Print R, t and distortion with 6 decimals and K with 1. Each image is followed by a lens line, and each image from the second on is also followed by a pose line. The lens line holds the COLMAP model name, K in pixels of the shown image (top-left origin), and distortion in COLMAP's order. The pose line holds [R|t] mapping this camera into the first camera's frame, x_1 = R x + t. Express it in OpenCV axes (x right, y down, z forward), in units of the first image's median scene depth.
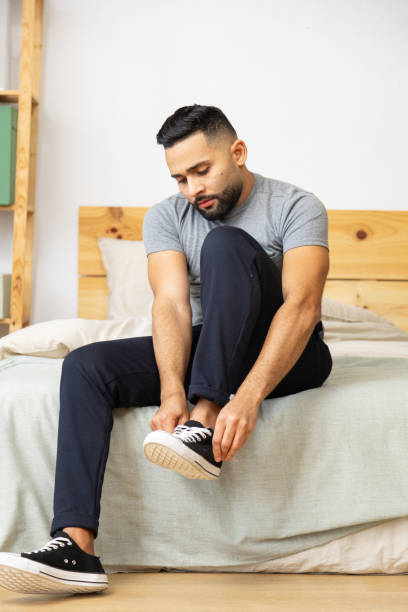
lens RADIAL K [[1498.8, 0, 202.9], [0, 1498.8, 306.9], [0, 0, 1]] dist [0.066459, 0.000000]
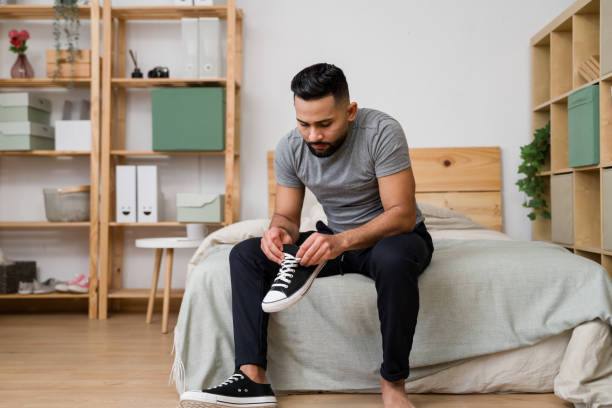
lens RADIAL K [[799.0, 0, 298.9], [0, 799.0, 204.6], [0, 0, 1]] dist [0.104035, 0.000000]
pose [[0.997410, -0.028622, -0.065982, 0.005968], [0.027282, 0.999405, -0.021123, 0.009723], [0.066547, 0.019268, 0.997597, 0.171134]]
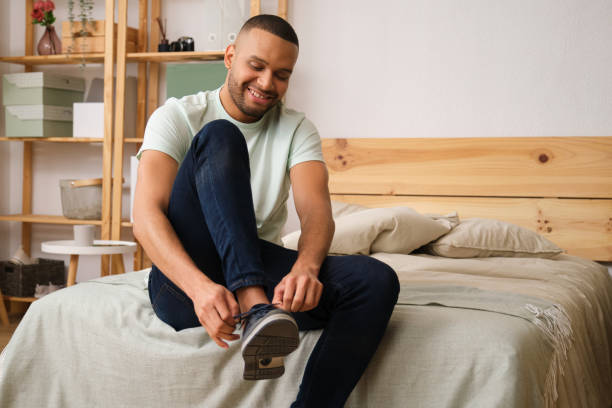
lens RADIAL K [[952.6, 0, 306.7], [0, 952.6, 209.5], [0, 0, 1]] dist [0.002676, 0.000000]
pose [[0.921160, 0.009741, -0.389062, 0.250156], [-0.003381, 0.999849, 0.017029, -0.023329], [0.389169, -0.014371, 0.921054, 0.283404]]
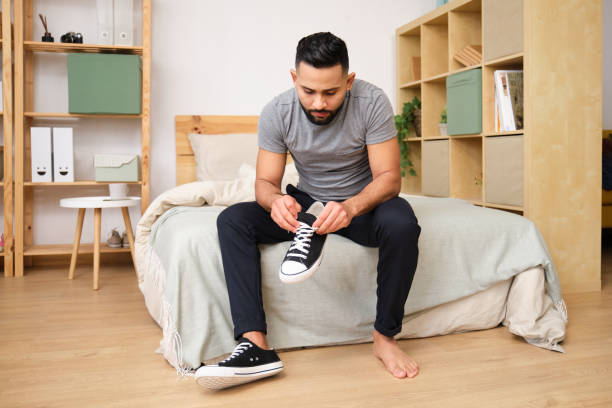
lens RADIAL K [[622.5, 0, 318.3], [0, 622.5, 178.0], [0, 0, 1]] dist [-0.021155, 0.000000]
pose [[0.968598, -0.035737, 0.246051, -0.113325], [0.031676, 0.999289, 0.020443, -0.004094], [-0.246607, -0.012007, 0.969041, 0.285838]]
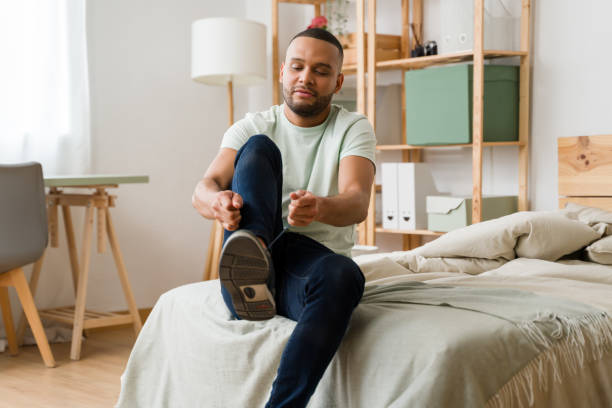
lens RADIAL K [[1096.3, 0, 312.1], [0, 1096.3, 206.1], [0, 0, 1]] dist [0.245459, 0.000000]
pose [[0.611060, -0.005081, -0.791568, 0.543986], [0.014773, 0.999878, 0.004986, -0.022719], [0.791447, -0.014741, 0.611060, 0.348192]]
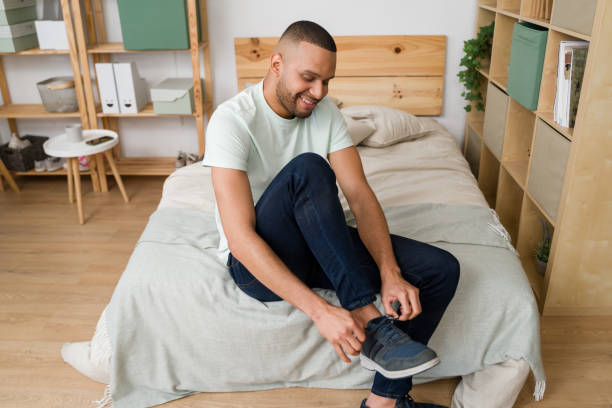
lens RADIAL K [[517.2, 0, 316.6], [0, 517.2, 192.2], [0, 0, 1]] dist [-0.102622, 0.054960]
pose [[0.998247, -0.007517, -0.058707, 0.051039], [0.029889, 0.920156, 0.390409, -0.146220], [0.051085, -0.391480, 0.918768, 0.434991]]
